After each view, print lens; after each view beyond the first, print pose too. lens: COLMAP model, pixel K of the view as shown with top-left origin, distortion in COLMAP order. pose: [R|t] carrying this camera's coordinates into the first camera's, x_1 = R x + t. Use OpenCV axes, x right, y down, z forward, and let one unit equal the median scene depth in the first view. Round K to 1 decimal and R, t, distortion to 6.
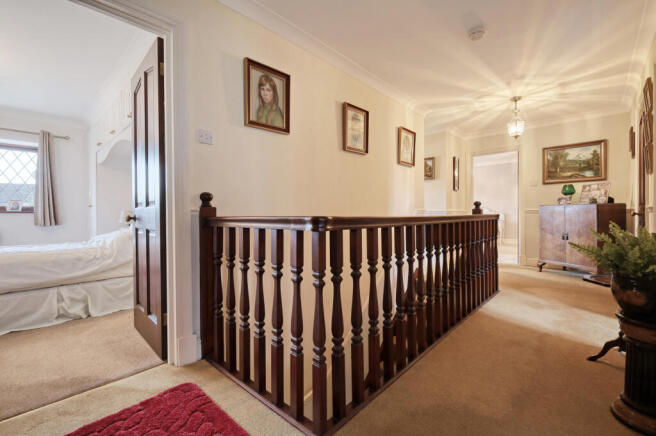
lens RADIAL K [[290.0, 0, 326.0], [0, 290.0, 218.4], [0, 0, 1]] dist [0.008318, 0.000085]
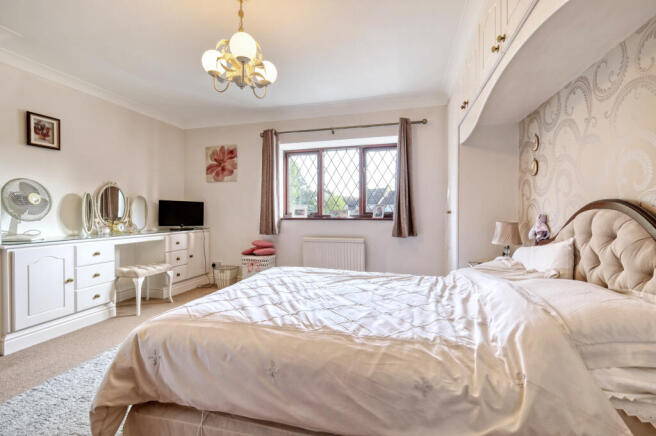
lens RADIAL K [[290.0, 0, 327.2], [0, 290.0, 217.6], [0, 0, 1]] dist [0.008318, 0.000085]
pose [[0.481412, 0.014813, -0.876369, -0.582583], [-0.007103, 0.999890, 0.012999, -0.058731], [0.876466, -0.000033, 0.481465, 0.705016]]
